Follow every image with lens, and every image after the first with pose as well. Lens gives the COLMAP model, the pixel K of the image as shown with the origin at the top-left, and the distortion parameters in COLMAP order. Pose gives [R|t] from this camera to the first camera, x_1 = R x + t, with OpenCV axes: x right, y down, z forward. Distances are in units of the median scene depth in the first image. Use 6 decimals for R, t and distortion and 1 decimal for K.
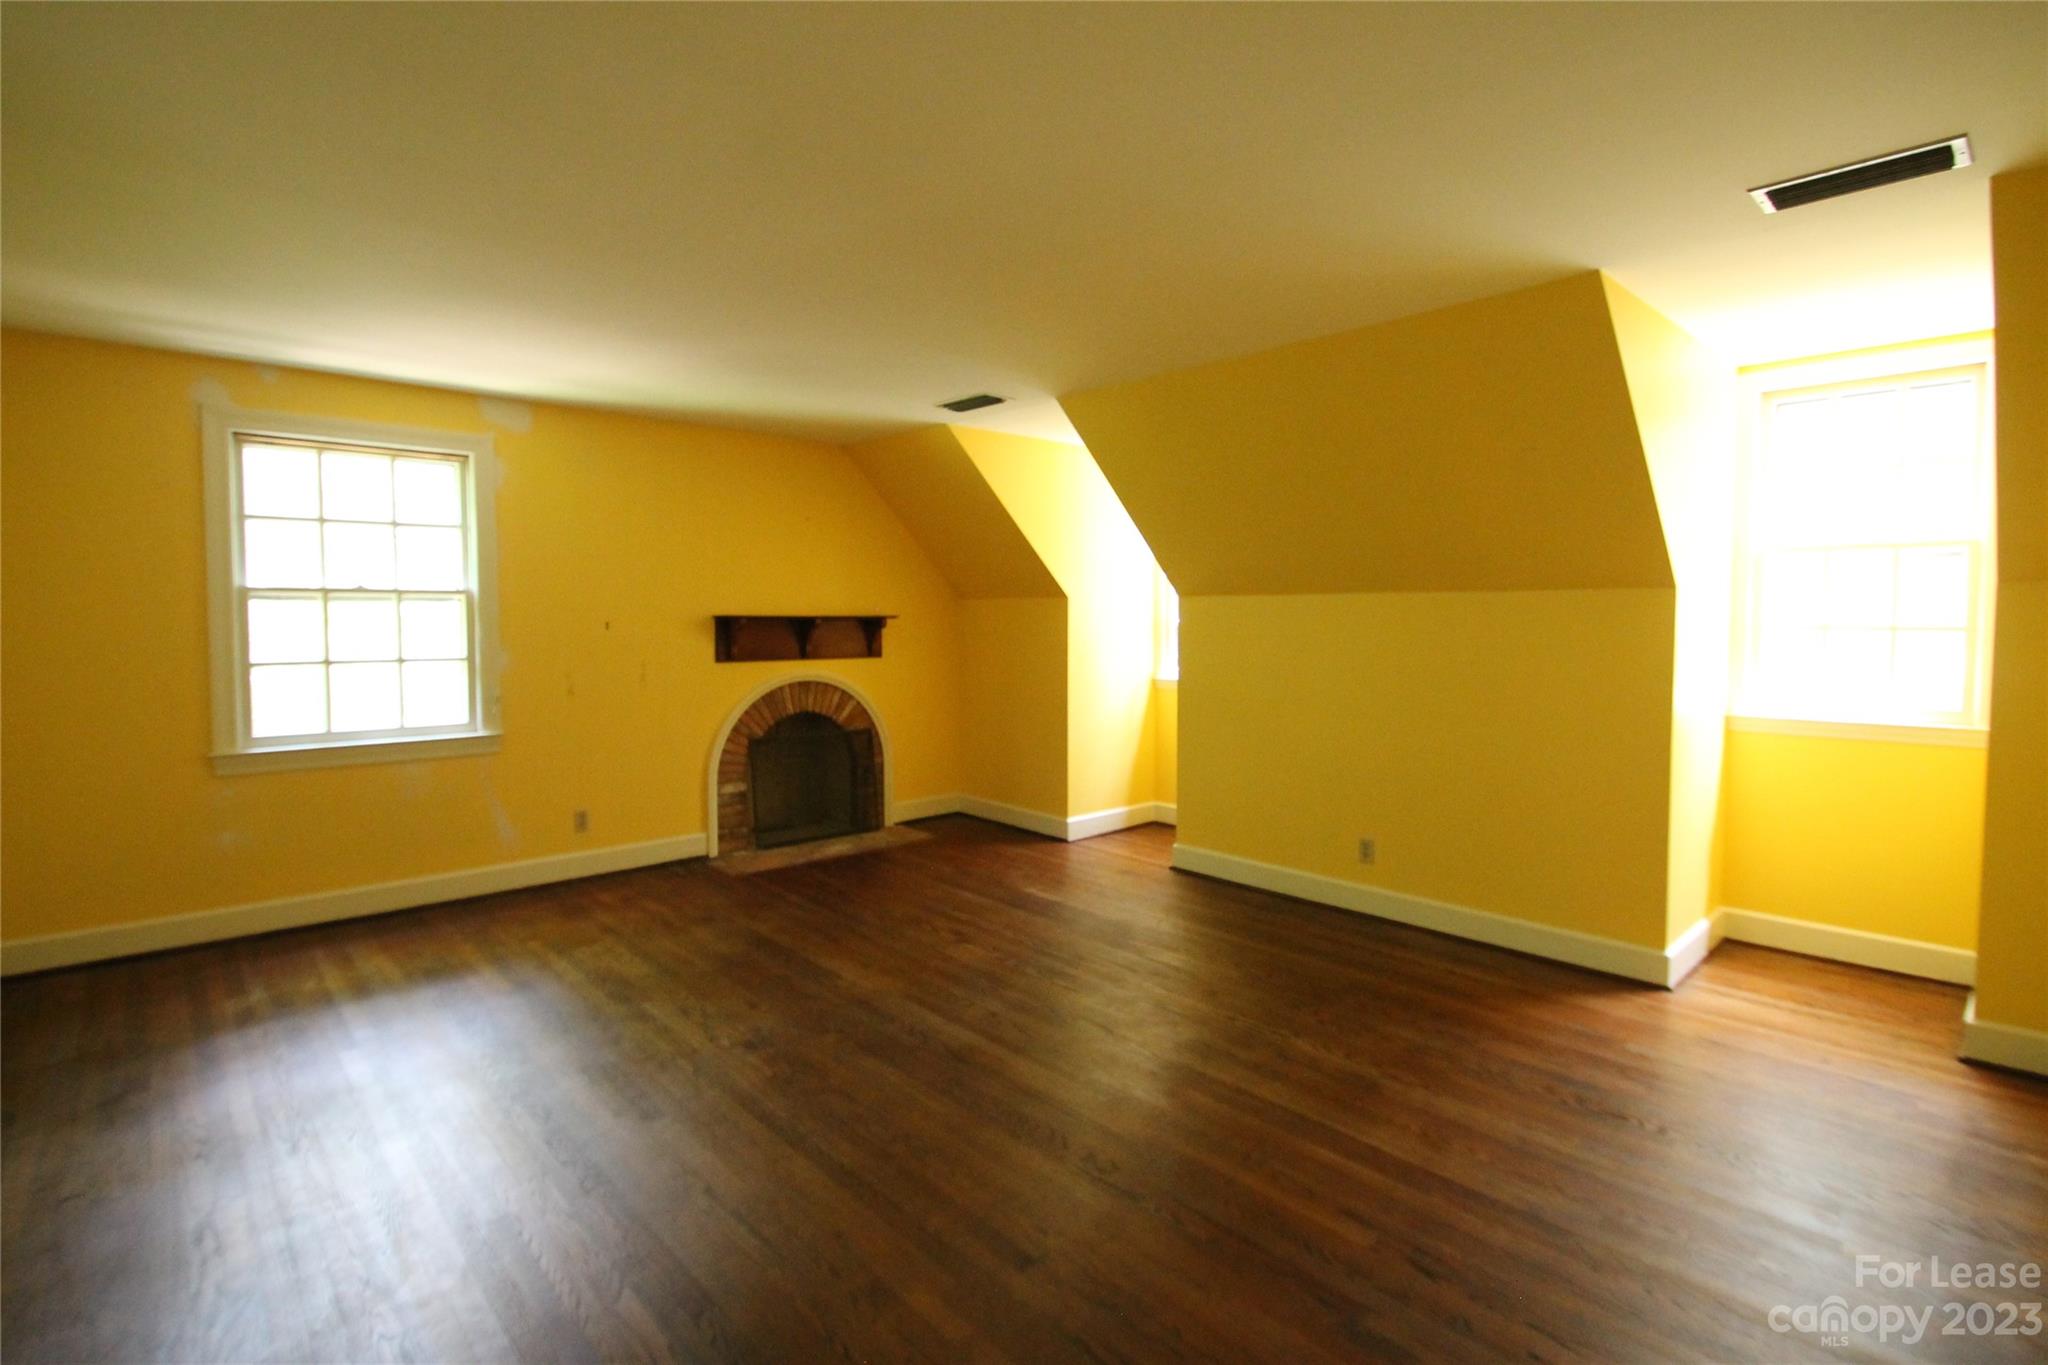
lens RADIAL K [[964.0, 0, 1011.9], [0, 964.0, 657.9], [0, 0, 1]] dist [0.008085, -0.011261]
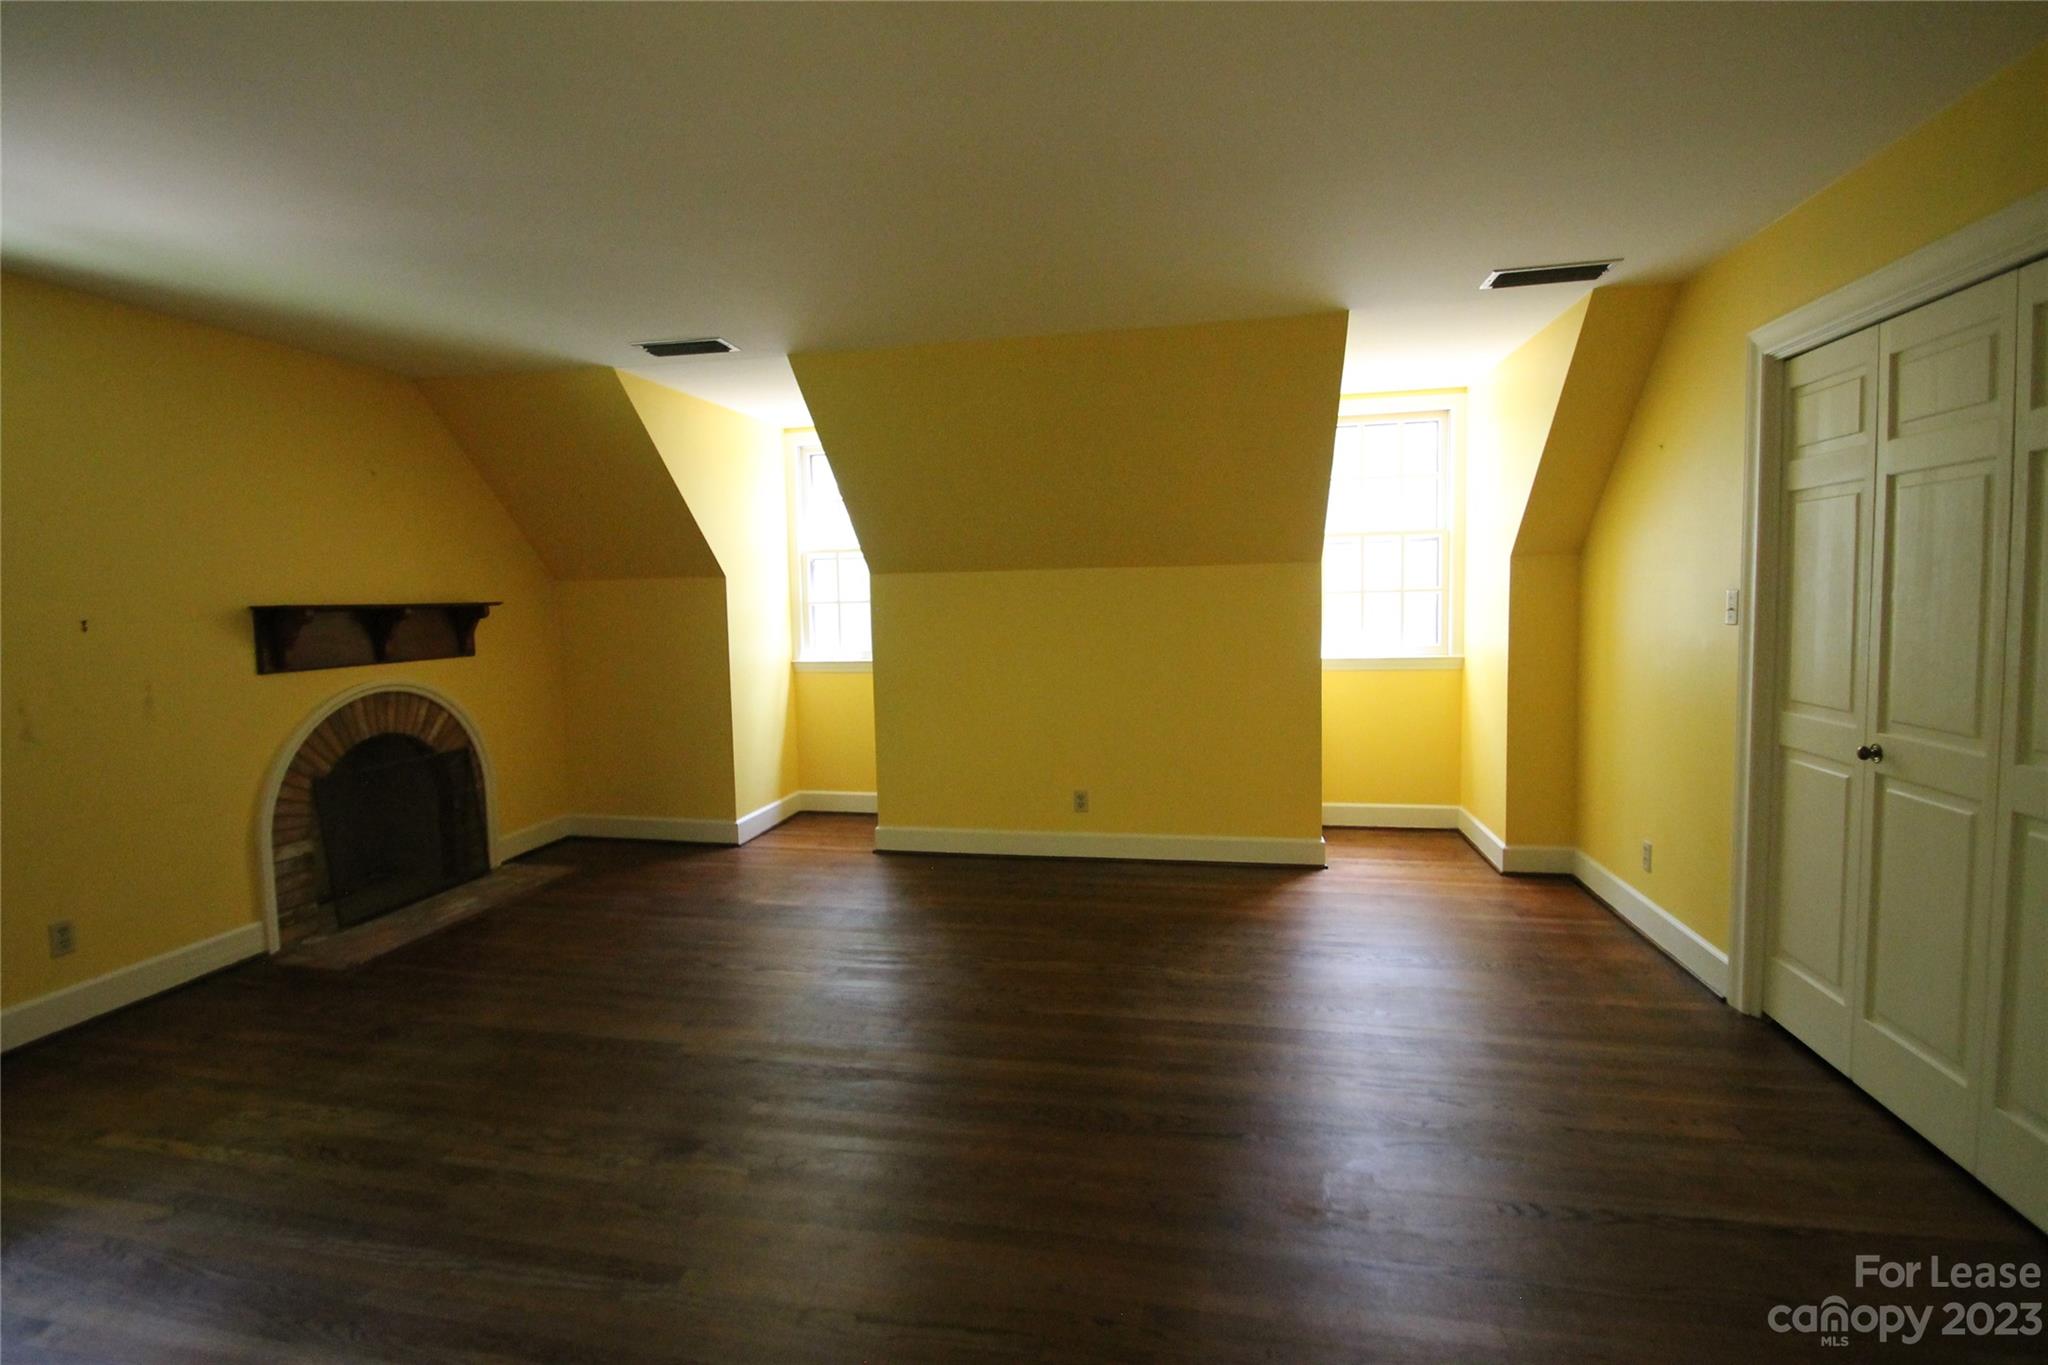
lens RADIAL K [[964.0, 0, 1011.9], [0, 964.0, 657.9], [0, 0, 1]] dist [0.008085, -0.011261]
pose [[0.808169, -0.058052, 0.586083, -0.268169], [0.048145, 0.998312, 0.032495, -0.003564], [-0.586980, 0.001955, 0.809599, 0.118982]]
